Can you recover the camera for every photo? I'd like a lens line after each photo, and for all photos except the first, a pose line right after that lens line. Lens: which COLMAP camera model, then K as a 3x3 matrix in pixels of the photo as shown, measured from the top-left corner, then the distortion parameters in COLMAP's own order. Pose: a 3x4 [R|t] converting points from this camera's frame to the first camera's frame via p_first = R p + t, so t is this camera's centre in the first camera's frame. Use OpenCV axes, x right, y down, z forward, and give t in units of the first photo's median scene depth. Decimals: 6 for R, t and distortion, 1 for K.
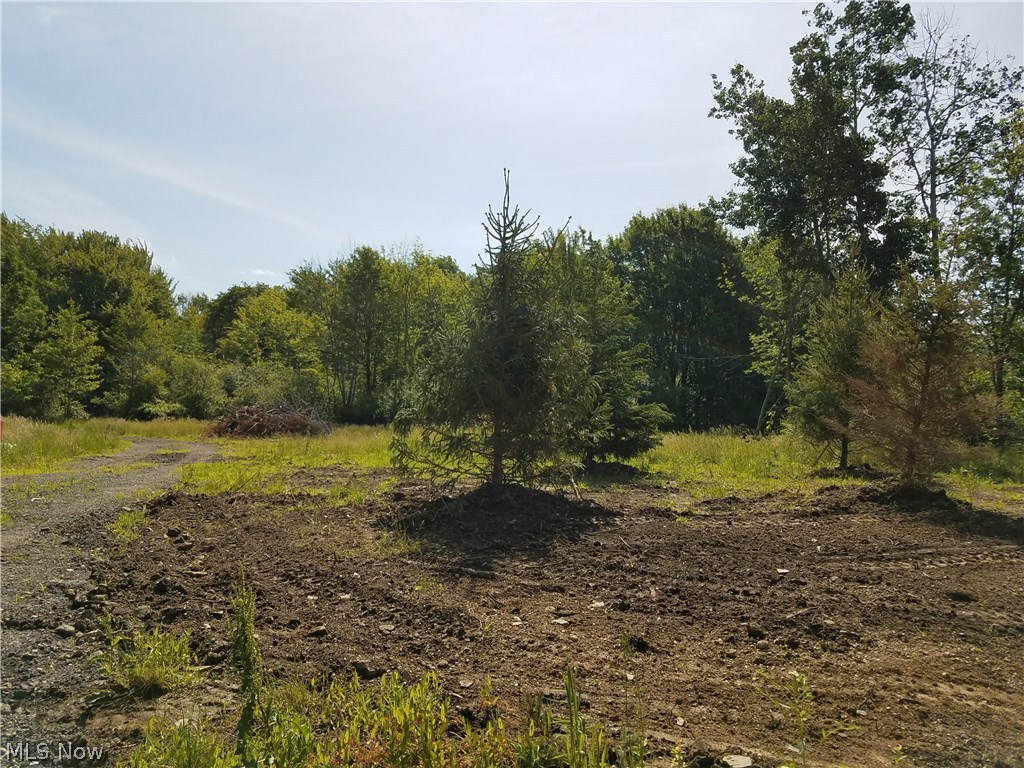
lens RADIAL K [[777.0, 0, 516.1], [0, 777.0, 378.8], [0, 0, 1]] dist [0.050557, -0.004952]
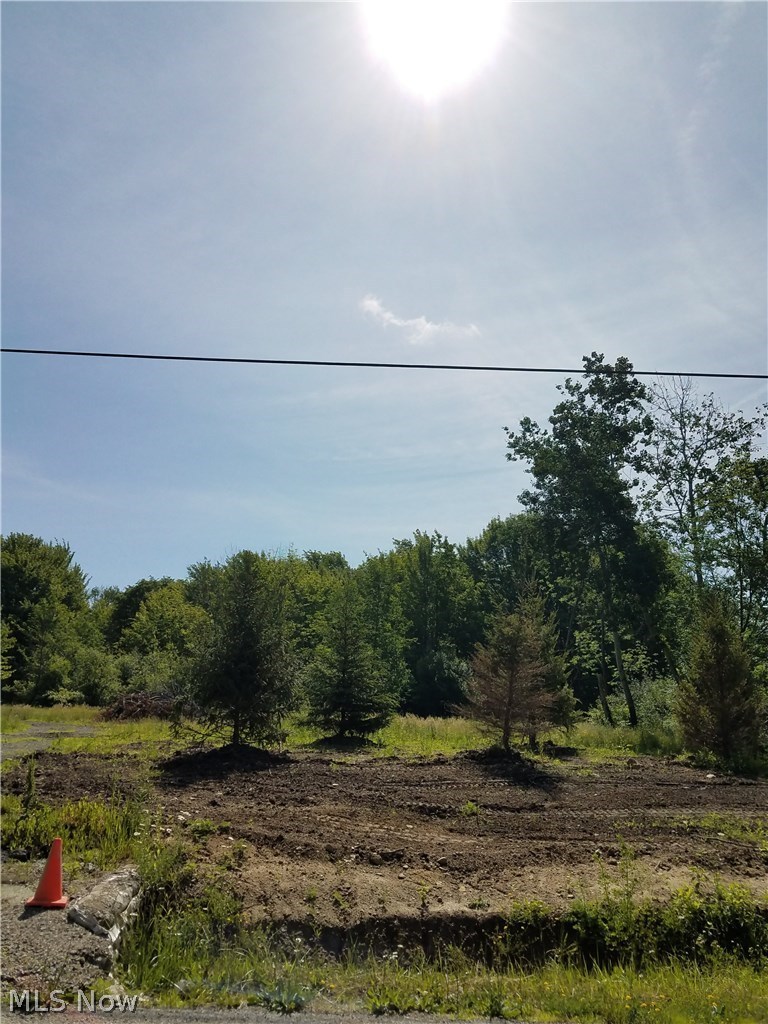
lens RADIAL K [[777.0, 0, 375.3], [0, 777.0, 511.9], [0, 0, 1]] dist [0.050557, -0.004952]
pose [[0.997897, -0.007963, -0.064327, 0.060535], [-0.004674, 0.981000, -0.193953, -0.003874], [0.064649, 0.193846, 0.978899, -0.105834]]
